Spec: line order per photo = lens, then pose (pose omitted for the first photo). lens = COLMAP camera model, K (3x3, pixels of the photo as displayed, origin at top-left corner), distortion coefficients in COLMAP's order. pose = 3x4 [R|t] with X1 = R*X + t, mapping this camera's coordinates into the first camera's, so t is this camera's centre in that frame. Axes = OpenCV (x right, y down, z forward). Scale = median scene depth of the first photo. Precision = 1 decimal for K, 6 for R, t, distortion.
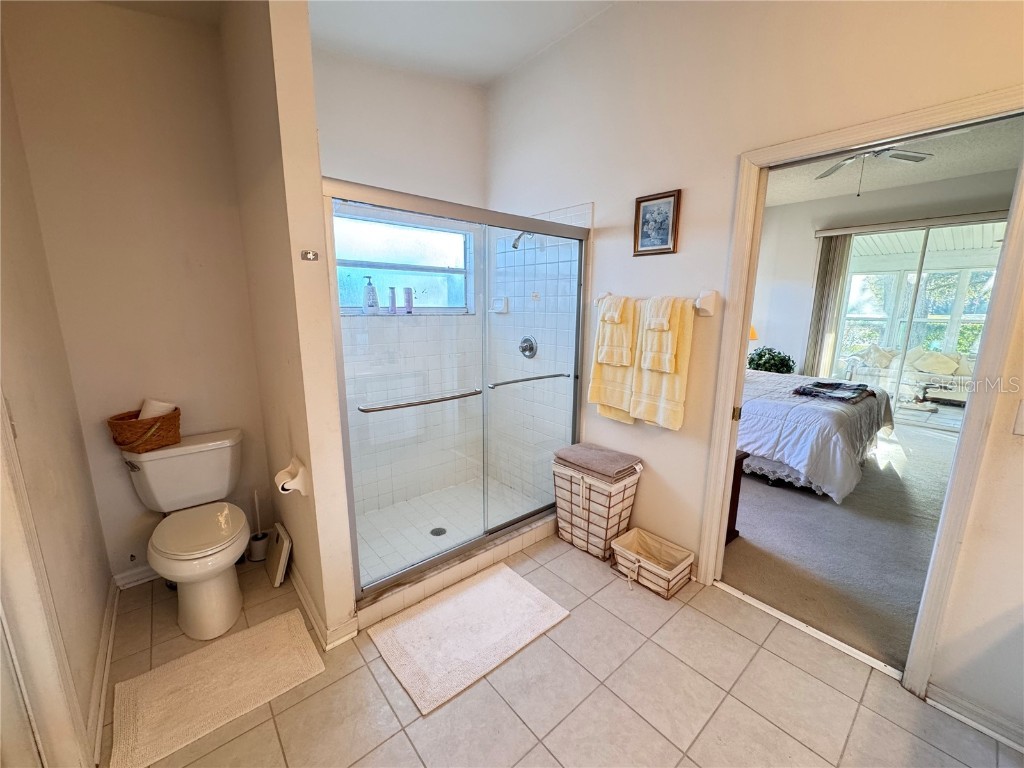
lens RADIAL K [[408.6, 0, 509.6], [0, 408.6, 381.8], [0, 0, 1]] dist [-0.001062, 0.000378]
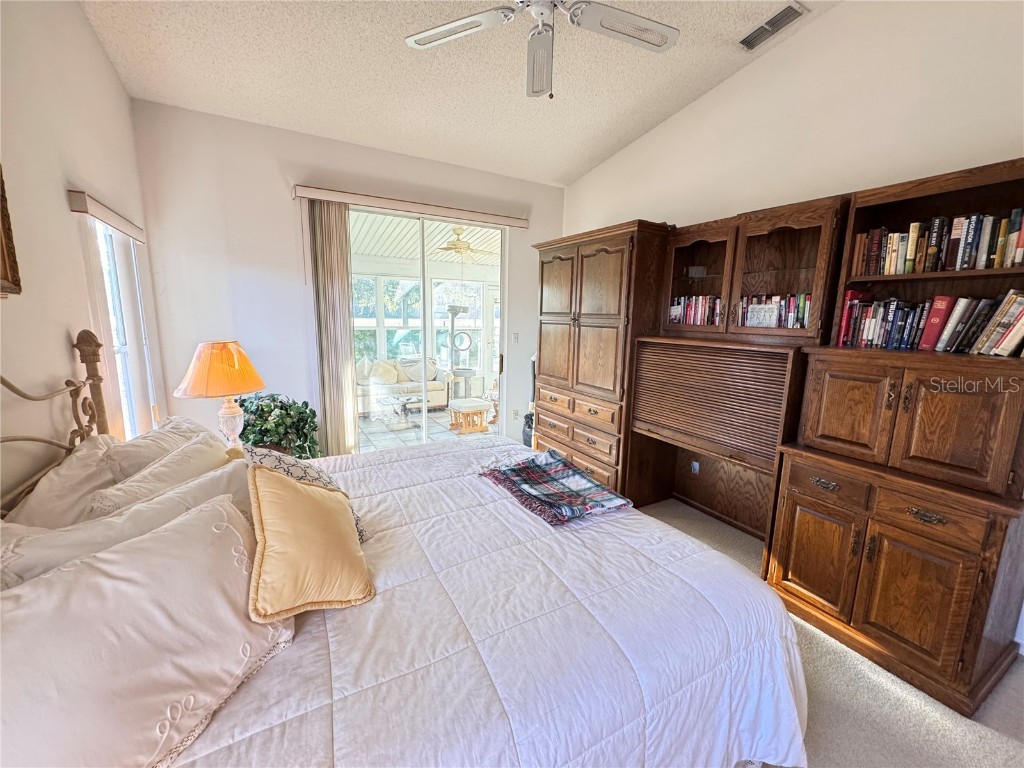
lens RADIAL K [[408.6, 0, 513.4], [0, 408.6, 383.3], [0, 0, 1]] dist [-0.001062, 0.000378]
pose [[0.178643, -0.166710, 0.969688, 0.203622], [0.167499, 0.976308, 0.136990, -0.125579], [-0.969552, 0.137949, 0.202334, 0.637398]]
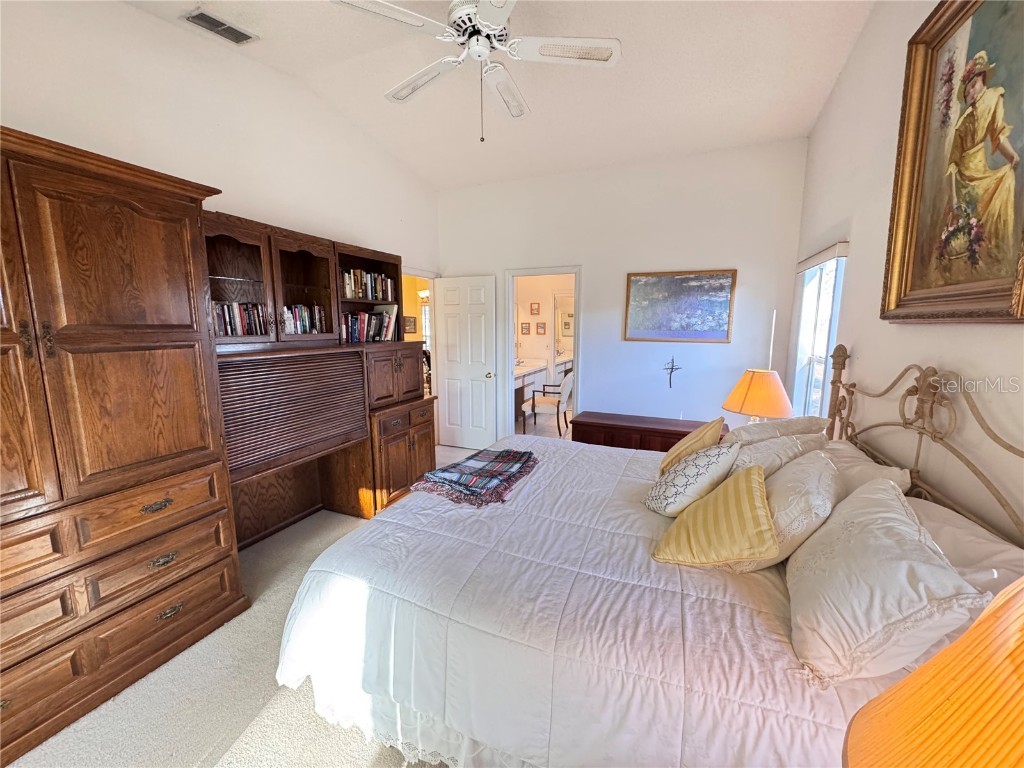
lens RADIAL K [[408.6, 0, 513.8], [0, 408.6, 382.2], [0, 0, 1]] dist [-0.001062, 0.000378]
pose [[-0.887904, 0.057954, -0.456364, 0.702685], [-0.091678, 0.949842, 0.298990, -0.199481], [0.450801, 0.307313, -0.838055, 1.026016]]
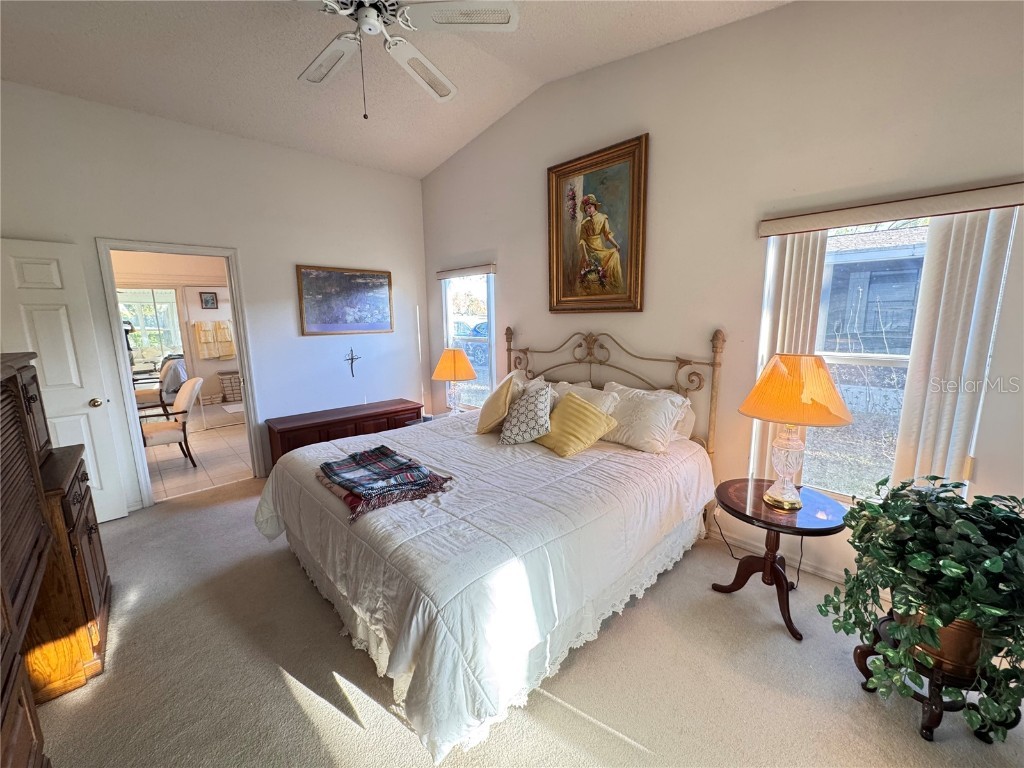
lens RADIAL K [[408.6, 0, 510.2], [0, 408.6, 383.0], [0, 0, 1]] dist [-0.001062, 0.000378]
pose [[0.061837, 0.154791, -0.986010, 0.923665], [-0.167902, 0.975435, 0.142601, -0.146639], [0.983862, 0.156735, 0.086307, 0.765306]]
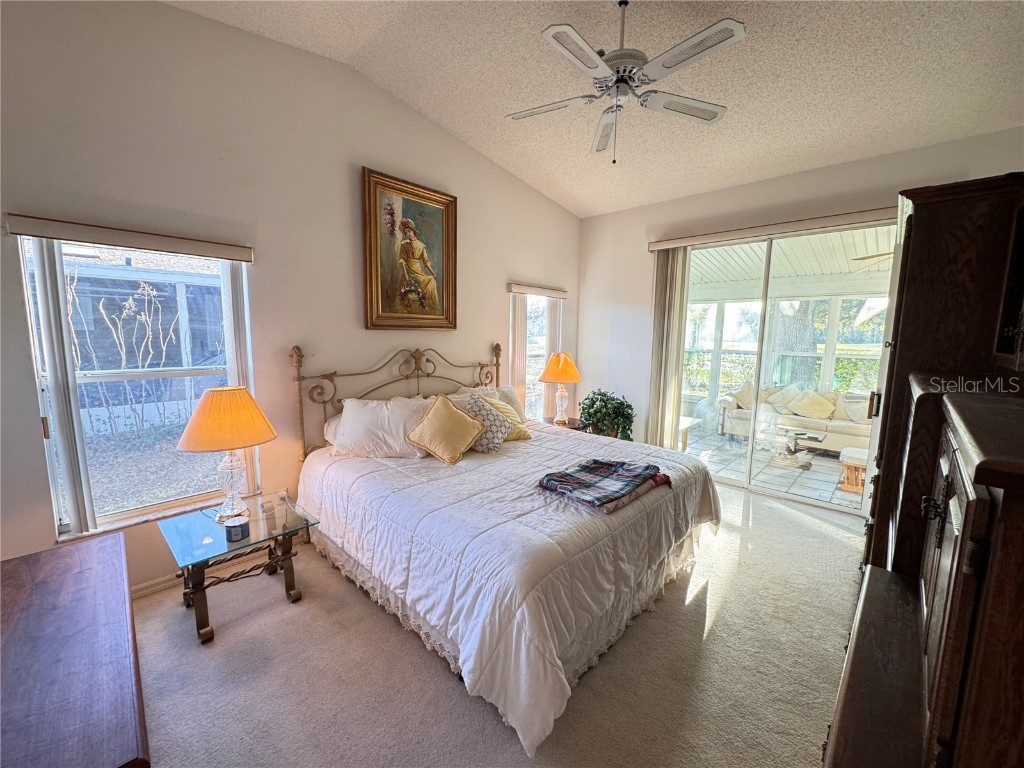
lens RADIAL K [[408.6, 0, 511.3], [0, 408.6, 384.8], [0, 0, 1]] dist [-0.001062, 0.000378]
pose [[0.993229, -0.009275, 0.115802, 0.403713], [0.016244, 0.998103, -0.059383, -0.057311], [-0.115032, 0.060861, 0.991496, 0.278911]]
